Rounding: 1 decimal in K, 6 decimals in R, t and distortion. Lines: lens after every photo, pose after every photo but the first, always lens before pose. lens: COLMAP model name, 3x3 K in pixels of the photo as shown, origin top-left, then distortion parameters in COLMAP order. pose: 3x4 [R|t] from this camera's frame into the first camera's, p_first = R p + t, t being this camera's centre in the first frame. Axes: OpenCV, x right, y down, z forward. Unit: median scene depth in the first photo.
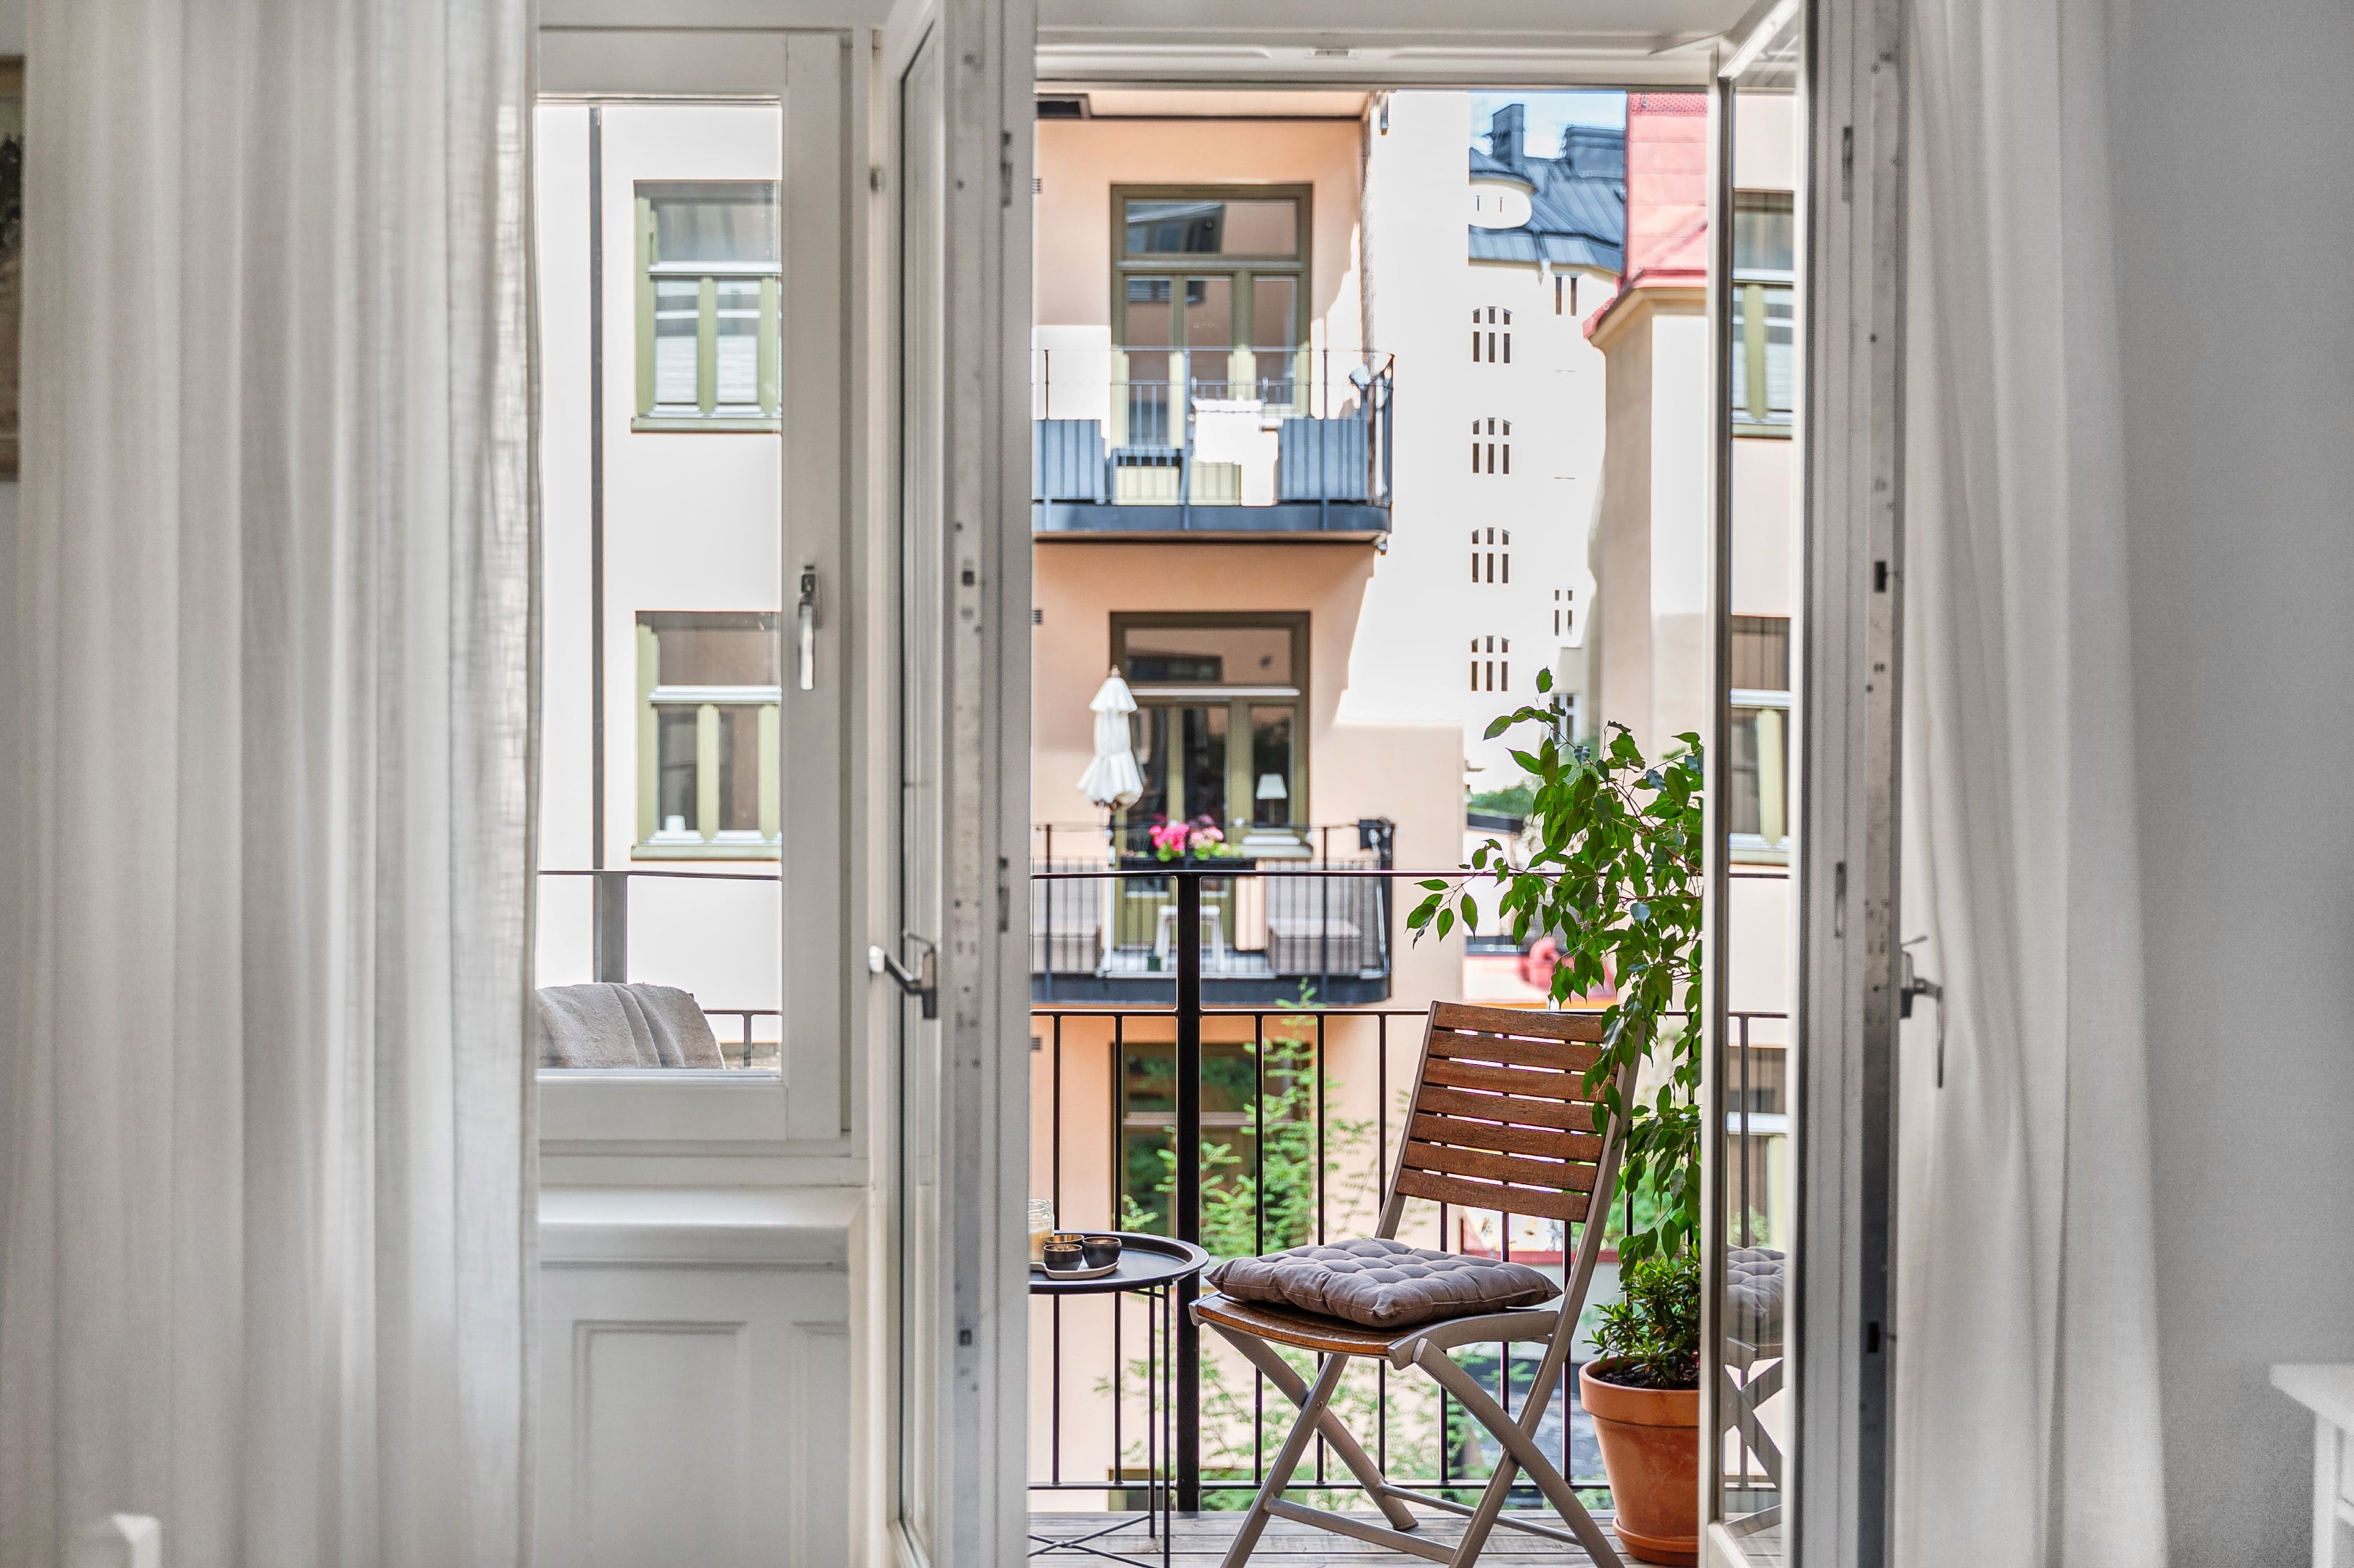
lens RADIAL K [[2553.3, 0, 1165.2], [0, 2553.3, 775.8], [0, 0, 1]] dist [0.001111, 0.000000]
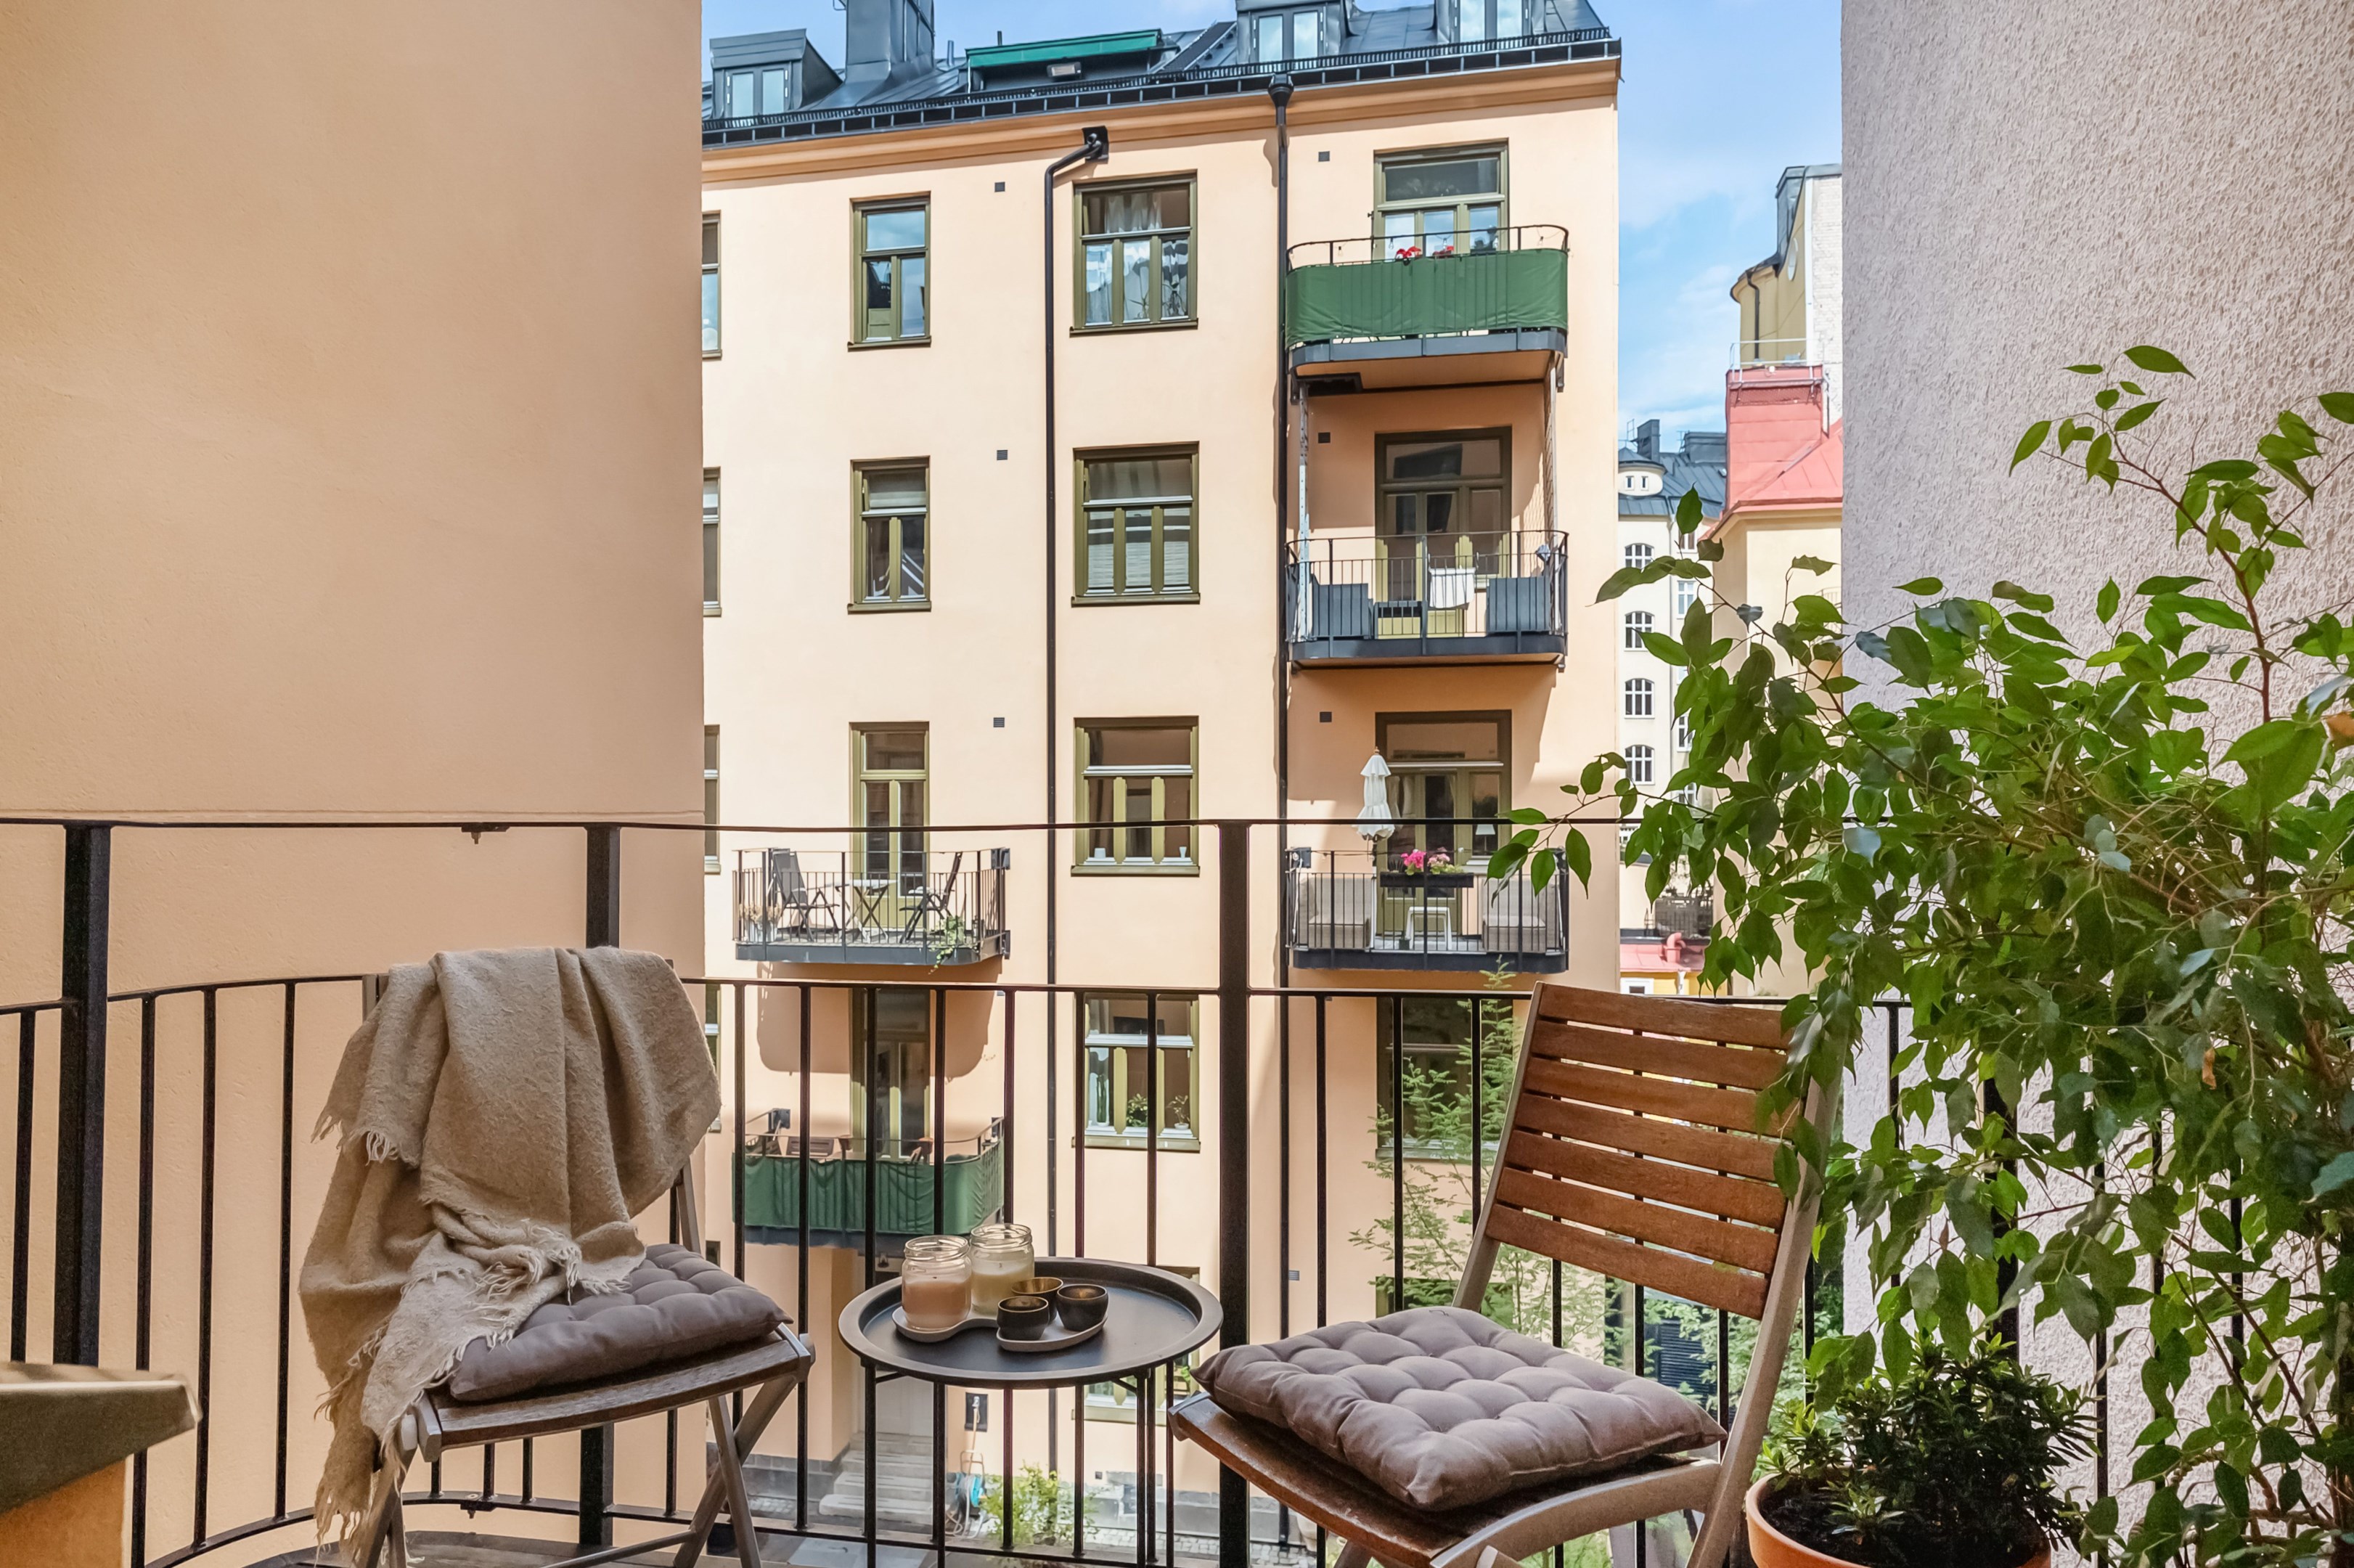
lens RADIAL K [[1409.2, 0, 1174.9], [0, 1409.2, 824.0], [0, 0, 1]] dist [0.002379, 0.003729]
pose [[0.981493, -0.004950, -0.191432, 0.021487], [0.002617, 0.999919, -0.012438, 0.012409], [0.191478, 0.011707, 0.981427, 0.152733]]
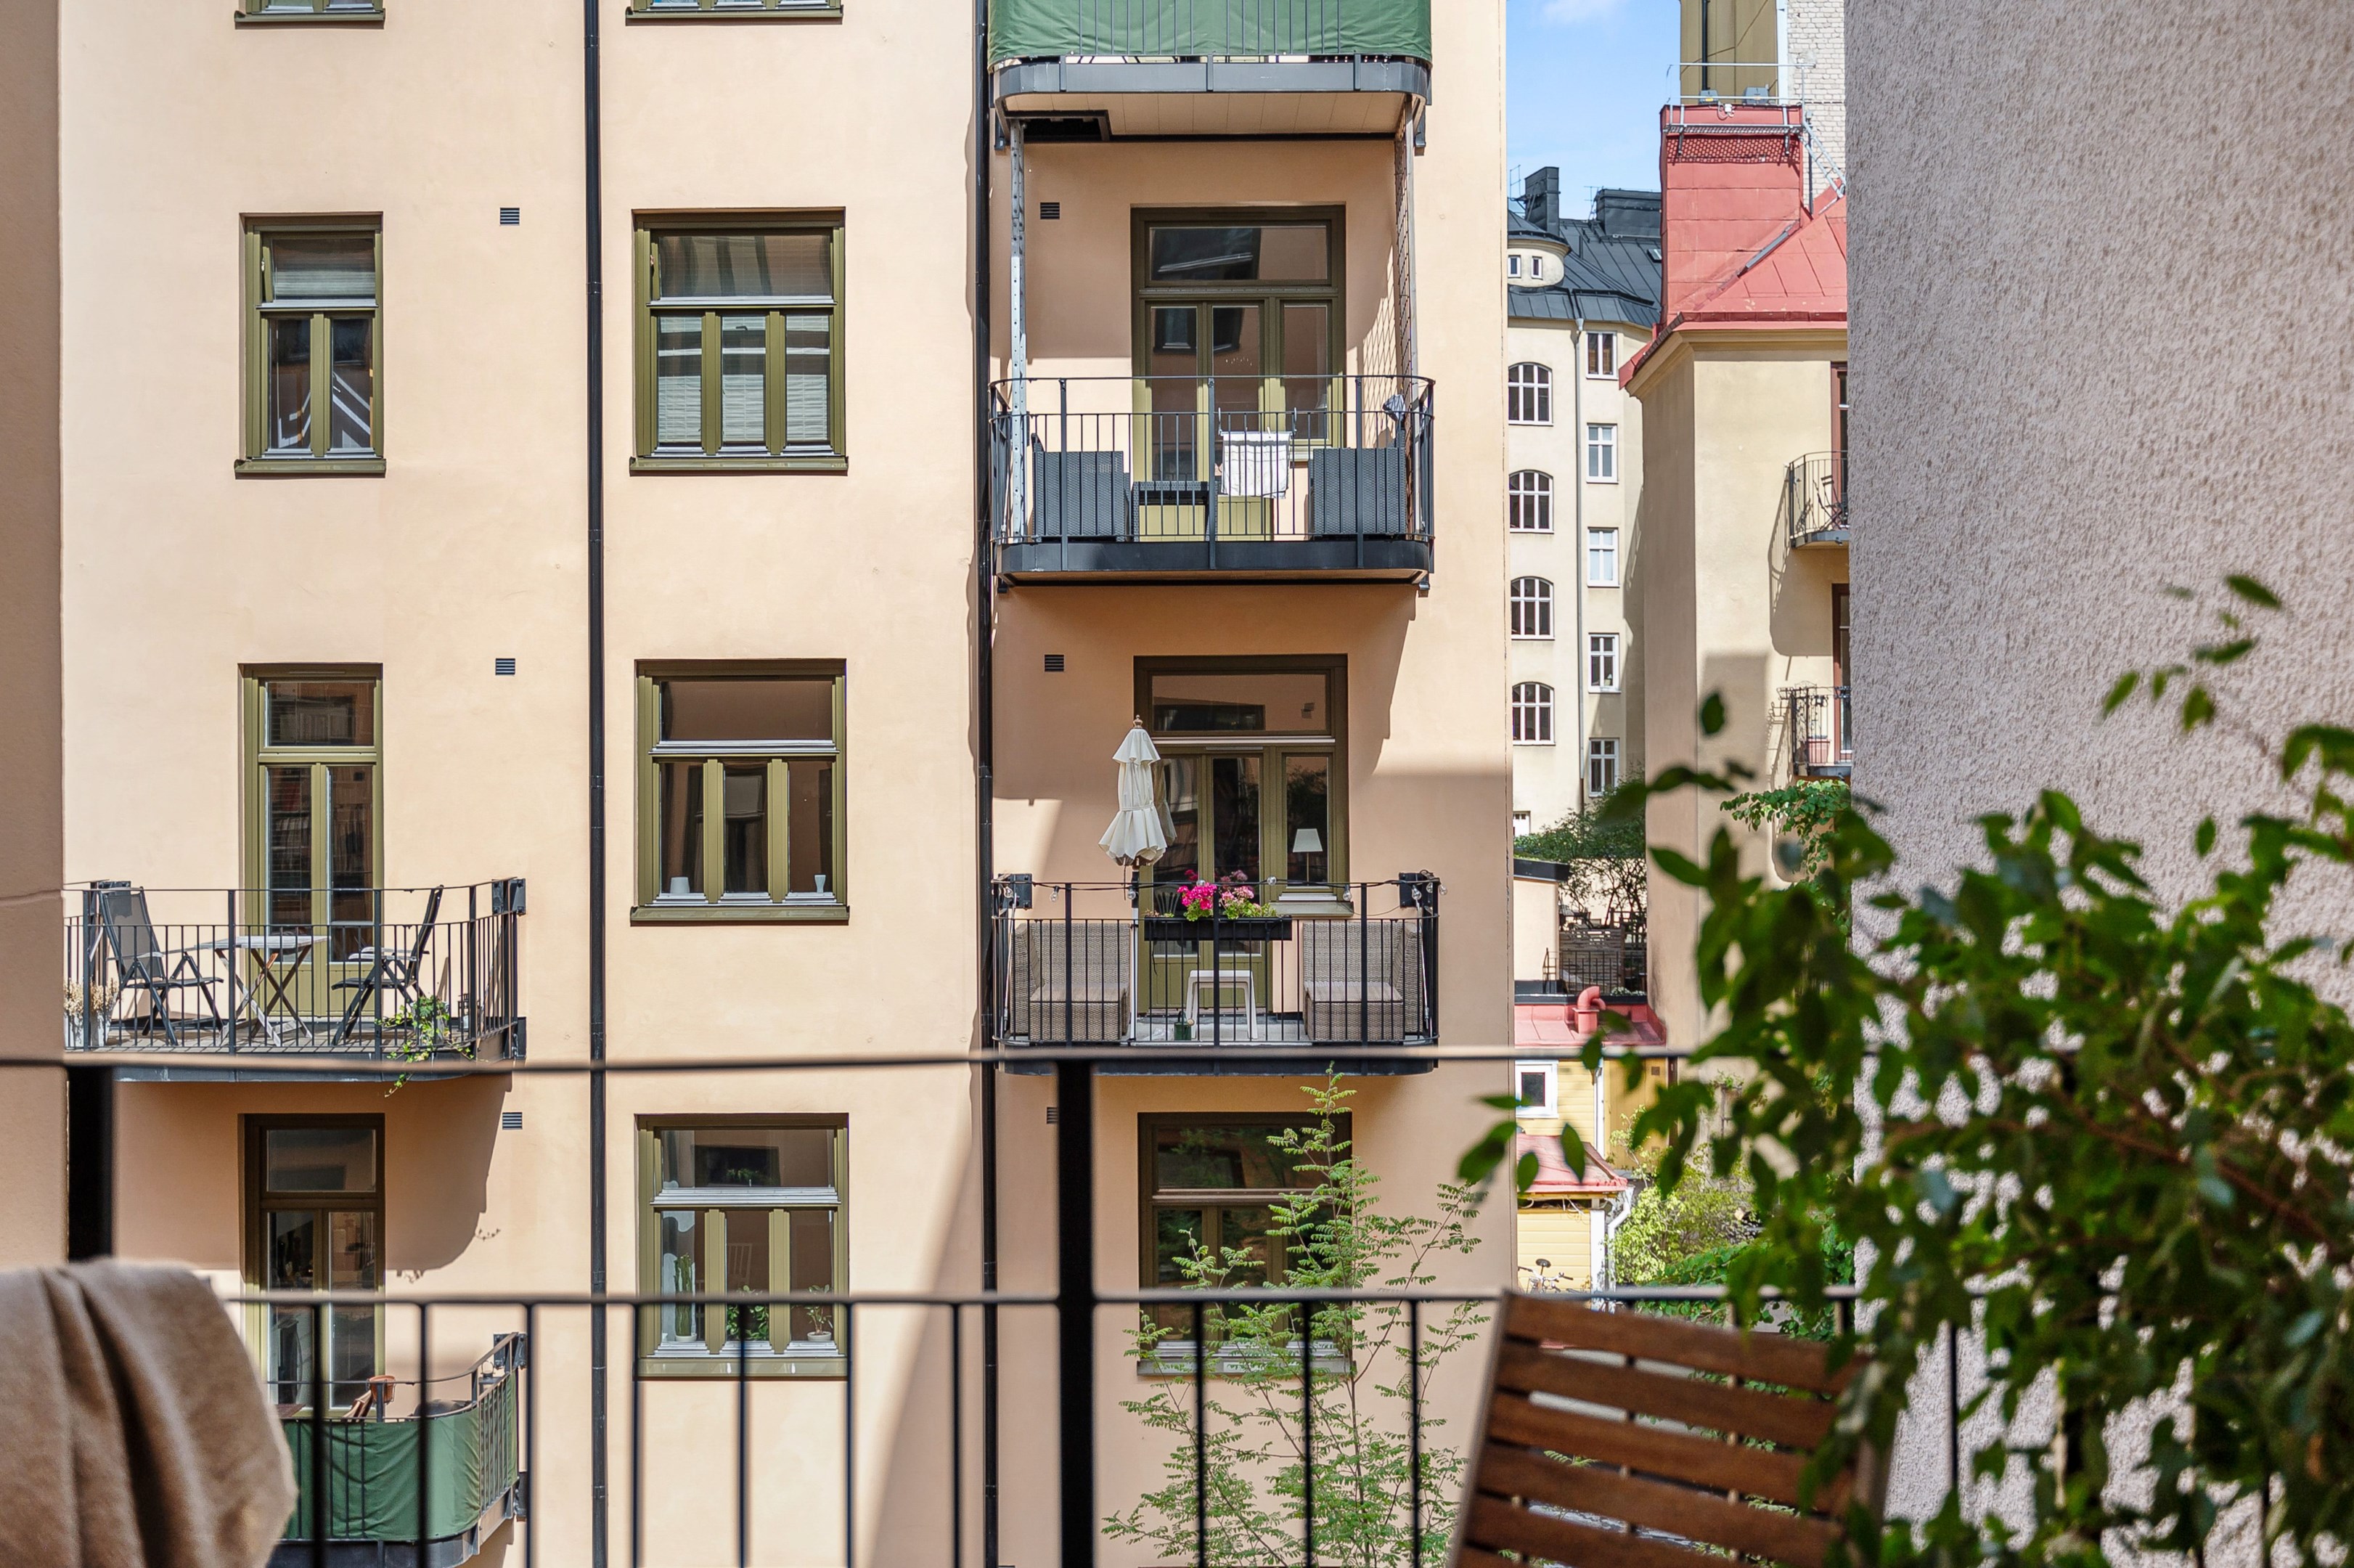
lens RADIAL K [[2352.5, 0, 1173.4], [0, 2352.5, 773.6], [0, 0, 1]] dist [-0.006228, 0.000000]
pose [[0.999706, -0.008597, -0.022682, 0.012266], [0.008160, 0.999781, -0.019269, -0.004216], [0.022843, 0.019078, 0.999557, 0.129868]]
